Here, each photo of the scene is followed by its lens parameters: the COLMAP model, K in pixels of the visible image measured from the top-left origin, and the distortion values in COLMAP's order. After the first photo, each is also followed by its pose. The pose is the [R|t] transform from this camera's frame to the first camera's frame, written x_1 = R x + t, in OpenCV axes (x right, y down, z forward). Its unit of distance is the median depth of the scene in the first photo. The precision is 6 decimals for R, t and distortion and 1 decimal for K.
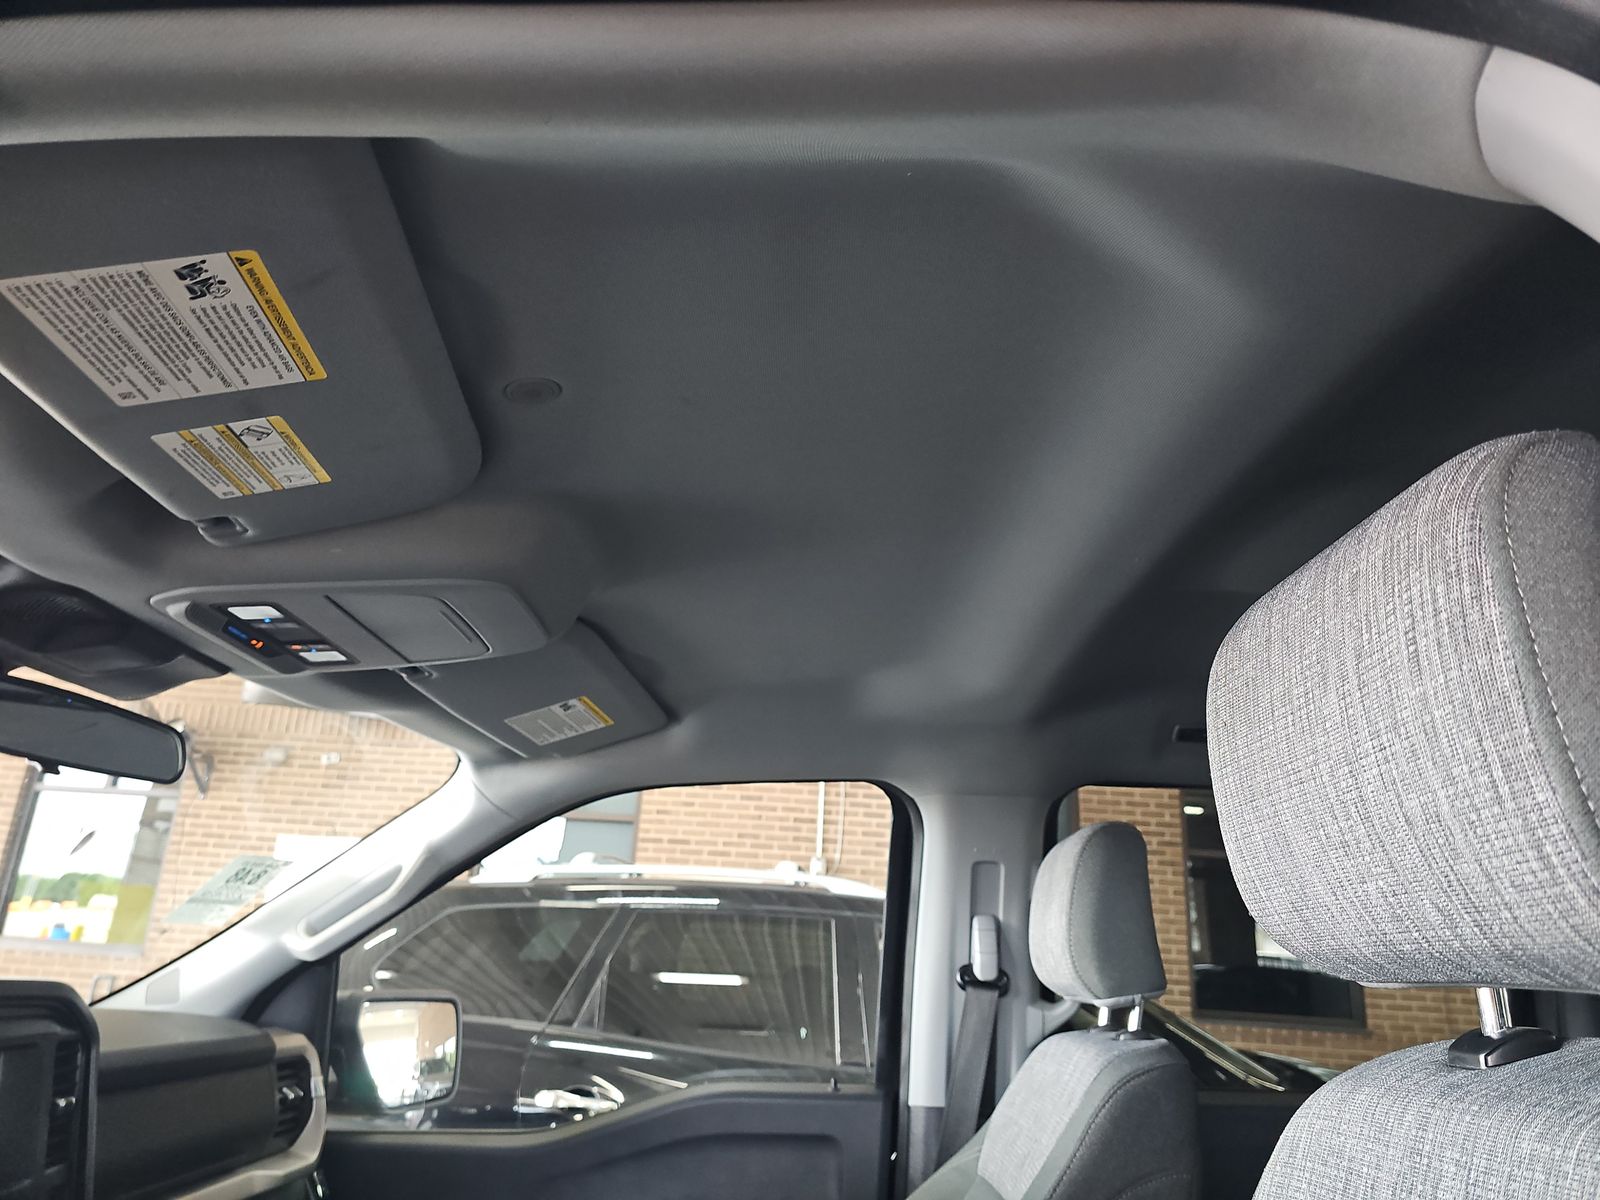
lens RADIAL K [[1066.1, 0, 797.1], [0, 1066.1, 602.7], [0, 0, 1]] dist [0.046828, -0.040816]
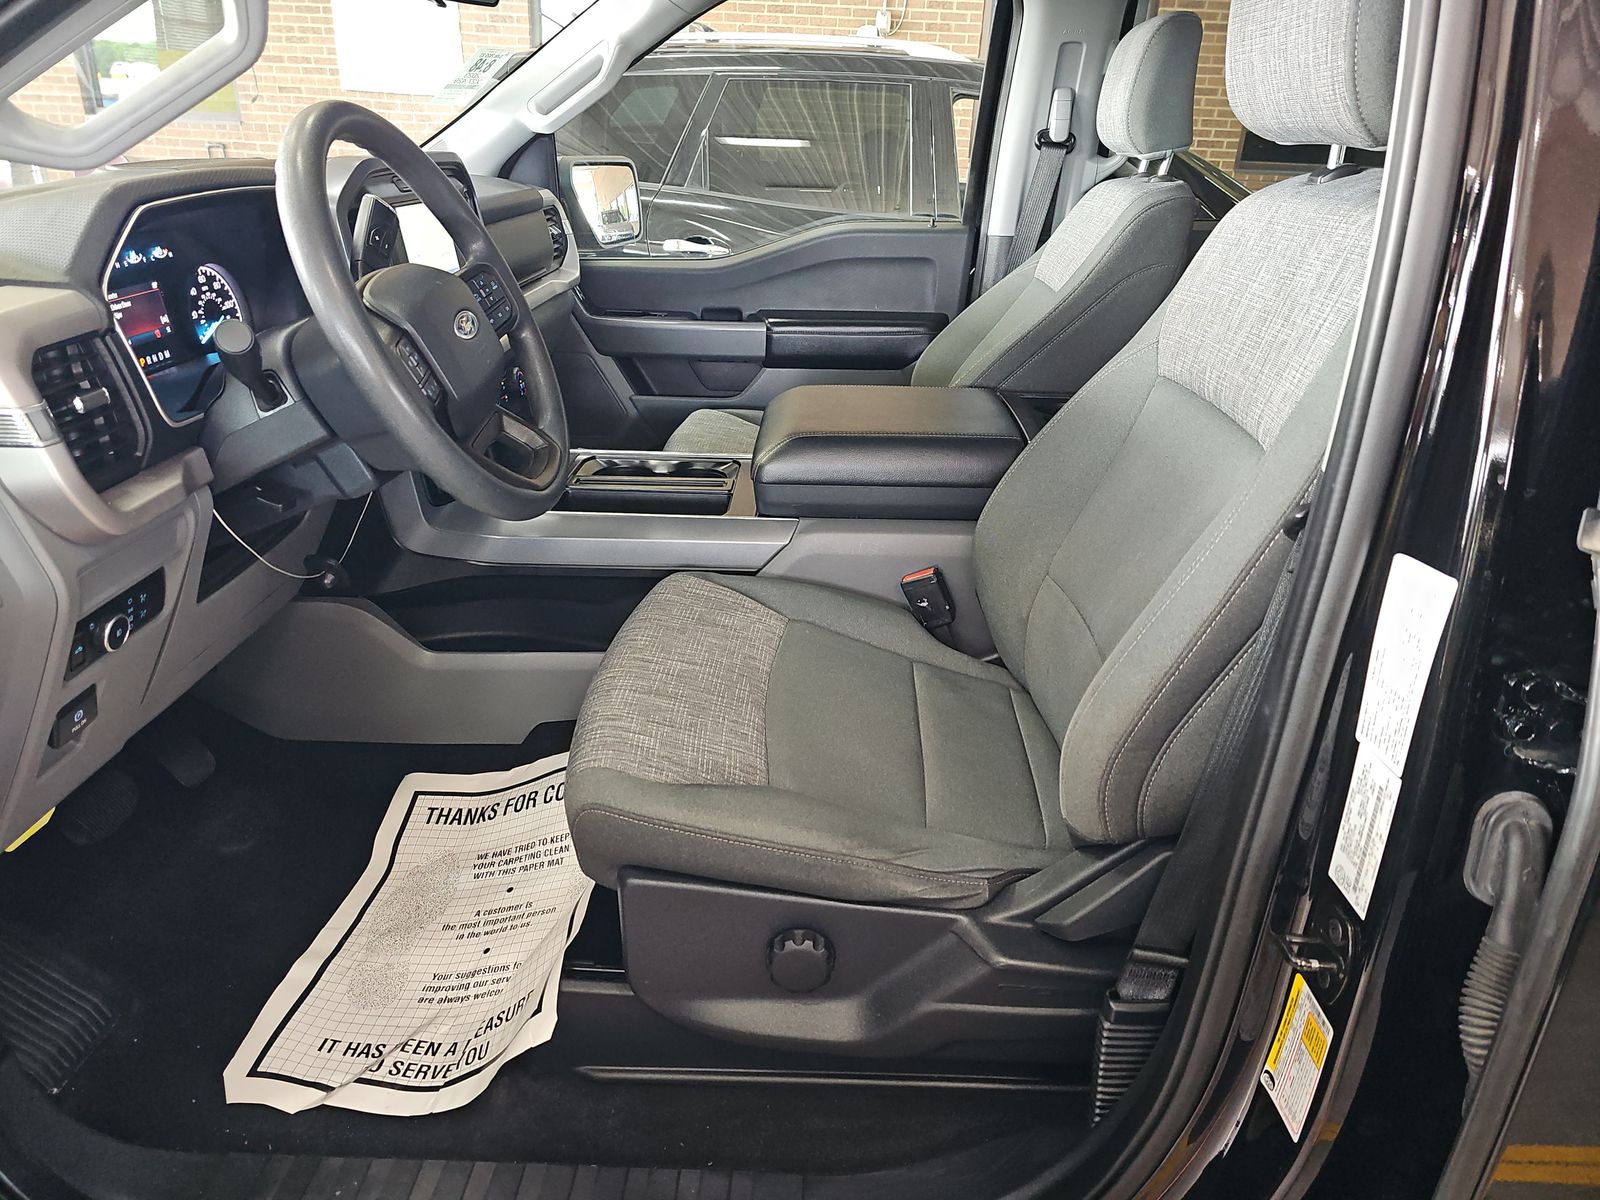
lens RADIAL K [[1066.1, 0, 797.1], [0, 1066.1, 602.7], [0, 0, 1]] dist [0.046828, -0.040816]
pose [[0.999277, -0.001589, -0.037997, -0.091025], [0.026919, 0.735329, 0.677175, -0.128517], [0.026864, -0.677708, 0.734840, -0.346407]]
